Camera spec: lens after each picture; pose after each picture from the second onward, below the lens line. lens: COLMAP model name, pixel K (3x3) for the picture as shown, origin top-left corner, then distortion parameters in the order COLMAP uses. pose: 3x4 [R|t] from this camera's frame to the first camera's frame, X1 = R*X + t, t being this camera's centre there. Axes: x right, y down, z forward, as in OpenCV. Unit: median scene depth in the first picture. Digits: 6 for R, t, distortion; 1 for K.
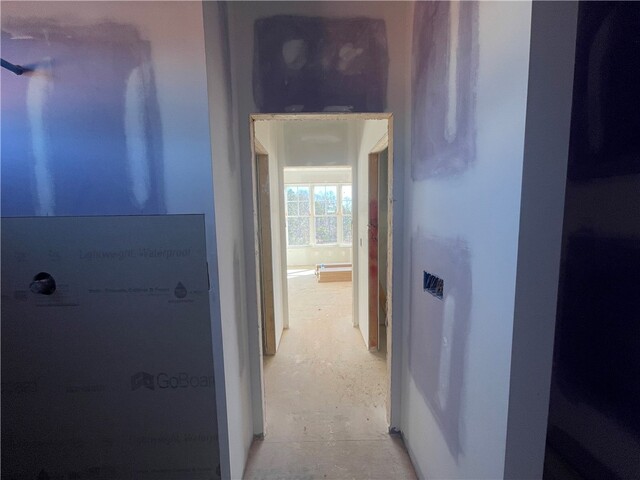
lens RADIAL K [[258.3, 0, 318.6], [0, 258.3, 241.0], [0, 0, 1]] dist [-0.001937, 0.000922]
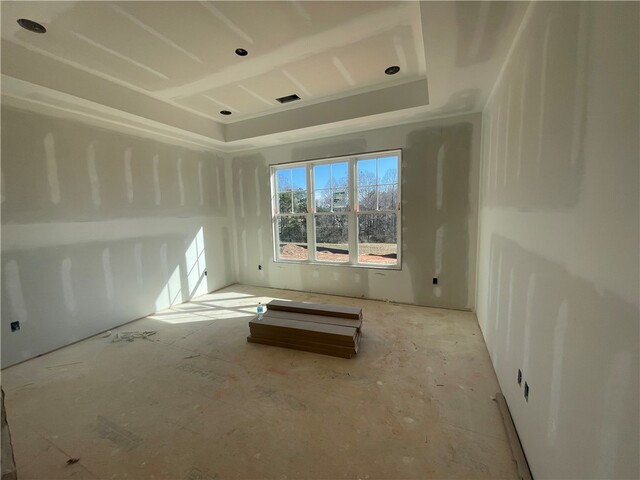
lens RADIAL K [[258.3, 0, 318.1], [0, 258.3, 240.6], [0, 0, 1]] dist [-0.001937, 0.000922]
pose [[0.897814, 0.039749, -0.438577, 0.267235], [-0.032073, 0.999175, 0.024900, -0.048145], [0.439205, -0.008289, 0.898349, 0.441489]]
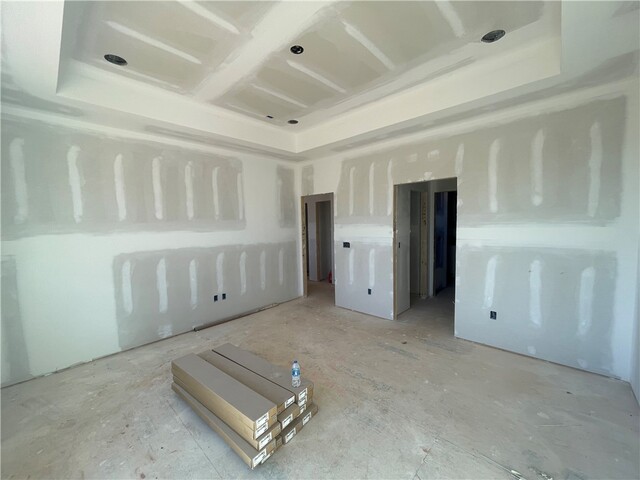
lens RADIAL K [[258.3, 0, 318.2], [0, 258.3, 240.6], [0, 0, 1]] dist [-0.001937, 0.000922]
pose [[-0.713470, -0.011690, 0.700588, -0.197447], [0.106871, 0.986347, 0.125294, -0.096606], [-0.692487, 0.164265, -0.702480, 0.919637]]
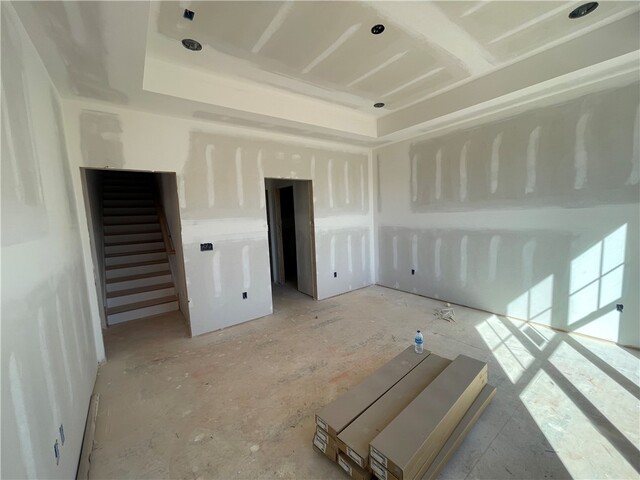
lens RADIAL K [[258.3, 0, 317.9], [0, 258.3, 240.6], [0, 0, 1]] dist [-0.001937, 0.000922]
pose [[-0.813643, 0.113807, -0.570117, 0.270429], [0.000434, 0.980771, 0.195163, -0.102539], [0.581365, 0.158546, -0.798046, 0.921509]]
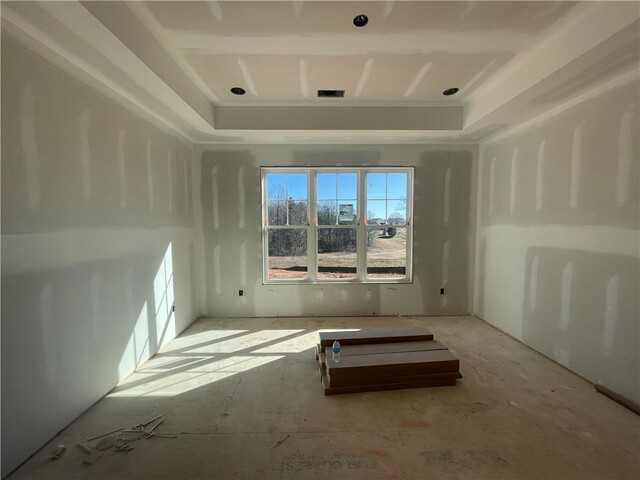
lens RADIAL K [[258.3, 0, 317.8], [0, 258.3, 241.5], [0, 0, 1]] dist [-0.001937, 0.000922]
pose [[0.999895, 0.014147, -0.003194, -0.011868], [-0.014246, 0.999335, -0.033570, -0.046711], [0.002716, 0.033612, 0.999431, 0.445016]]
